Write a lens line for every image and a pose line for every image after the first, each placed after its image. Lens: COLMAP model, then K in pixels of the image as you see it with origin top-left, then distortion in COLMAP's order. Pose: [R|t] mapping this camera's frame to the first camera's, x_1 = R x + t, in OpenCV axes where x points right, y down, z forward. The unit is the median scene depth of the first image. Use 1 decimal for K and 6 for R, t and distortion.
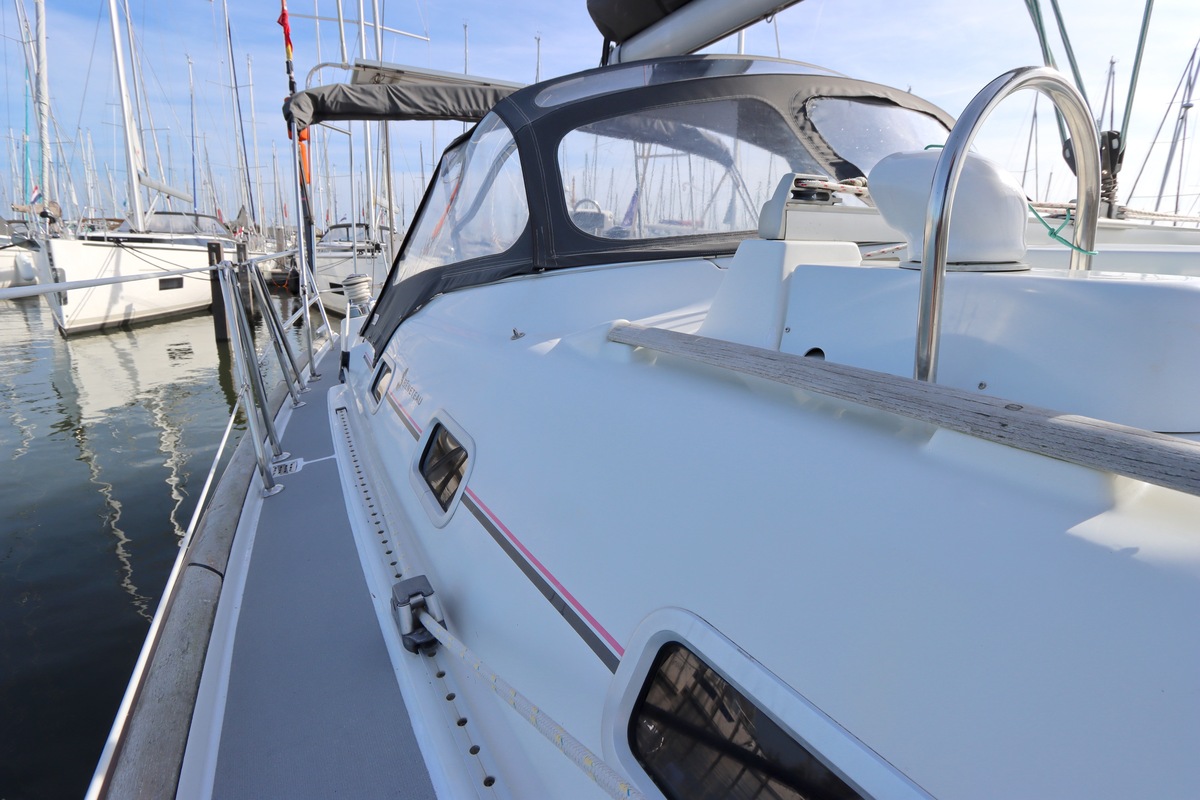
lens RADIAL K [[568.8, 0, 593.9], [0, 568.8, 402.2], [0, 0, 1]] dist [-0.019167, 0.002916]
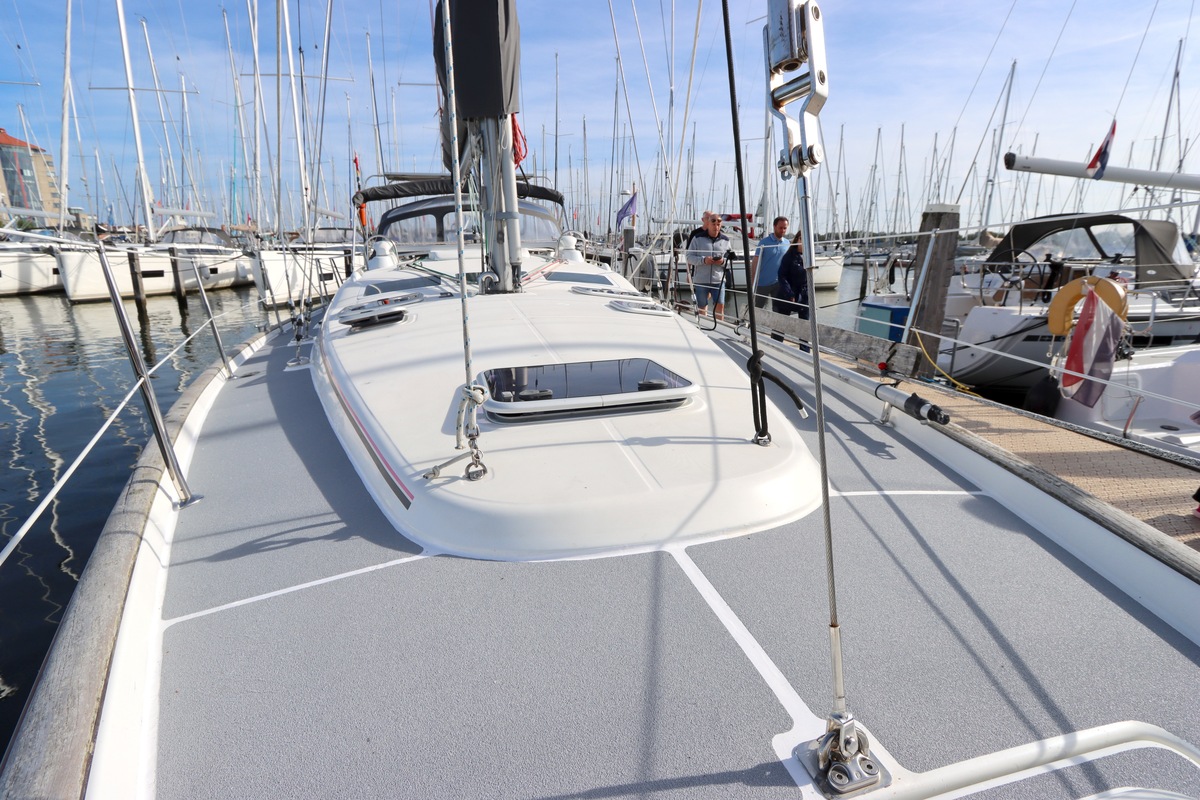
lens RADIAL K [[568.8, 0, 599.2], [0, 568.8, 393.4], [0, 0, 1]] dist [-0.019167, 0.002916]
pose [[0.978696, 0.014511, -0.204803, 0.356394], [-0.014945, 0.999888, -0.000570, 0.115951], [0.204772, 0.003618, 0.978803, -0.424323]]
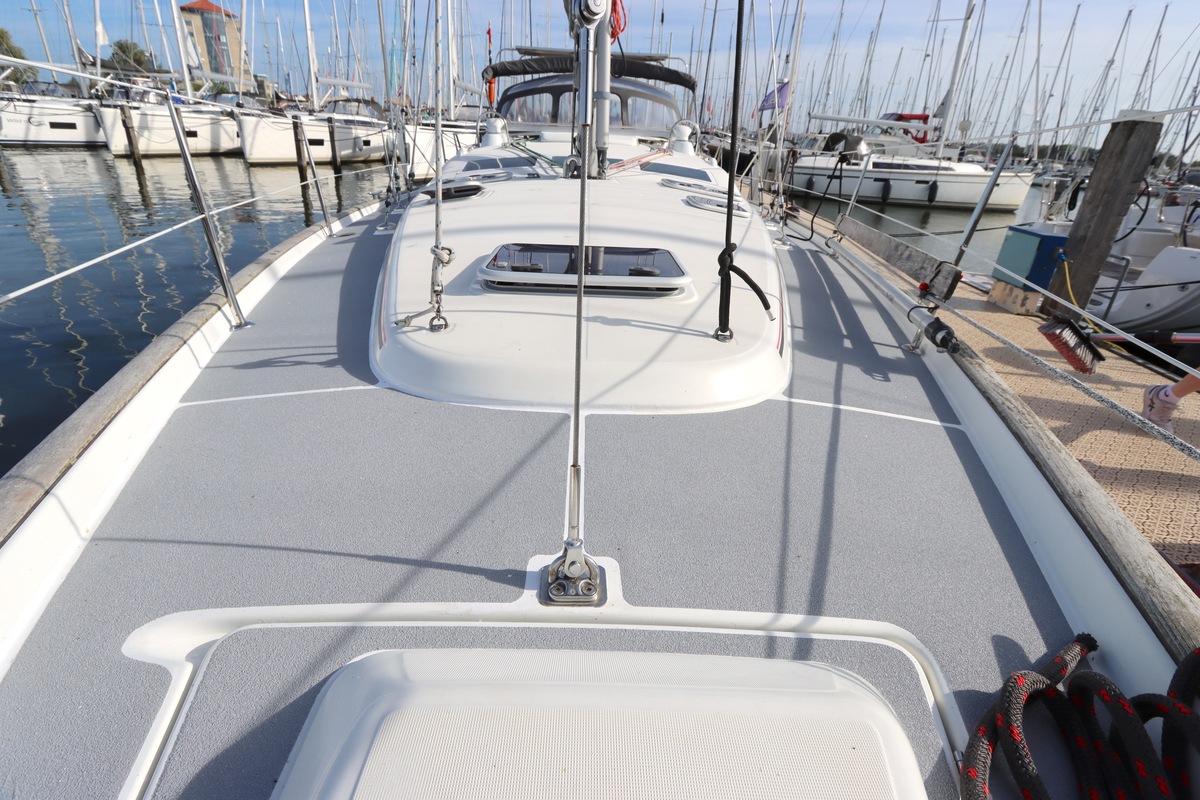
lens RADIAL K [[568.8, 0, 593.5], [0, 568.8, 394.8], [0, 0, 1]] dist [-0.019167, 0.002916]
pose [[0.899572, 0.194738, -0.390958, 0.390722], [-0.130375, 0.974018, 0.185178, 0.118900], [0.416861, -0.115610, 0.901588, -0.419837]]
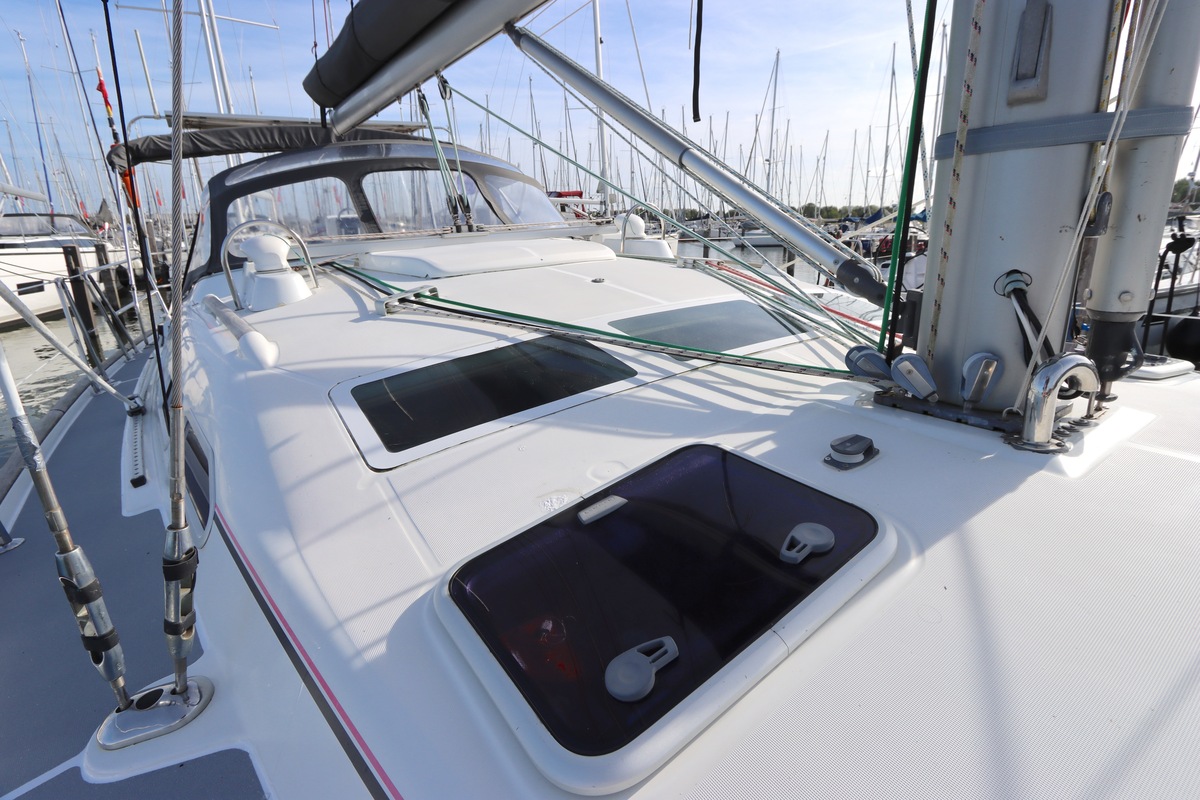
lens RADIAL K [[568.8, 0, 594.8], [0, 568.8, 382.4], [0, 0, 1]] dist [-0.019167, 0.002916]
pose [[0.986351, -0.098570, 0.131894, 0.130855], [0.095623, 0.995009, 0.028510, 0.036148], [-0.134046, -0.015509, 0.990854, -0.178297]]
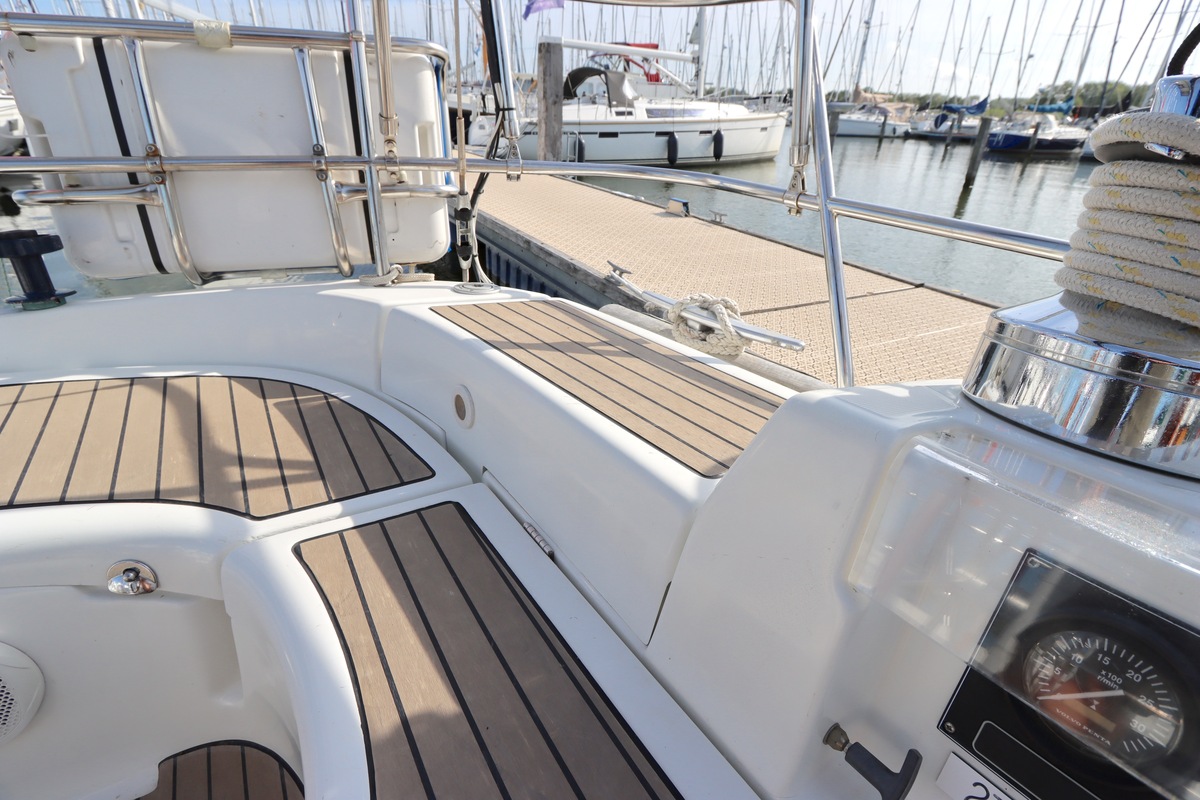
lens RADIAL K [[568.8, 0, 590.9], [0, 568.8, 395.5], [0, 0, 1]] dist [-0.019167, 0.002916]
pose [[0.993640, -0.065937, 0.091278, 0.056565], [0.043005, 0.971390, 0.233563, -0.090262], [-0.104067, -0.228152, 0.968048, 0.417342]]
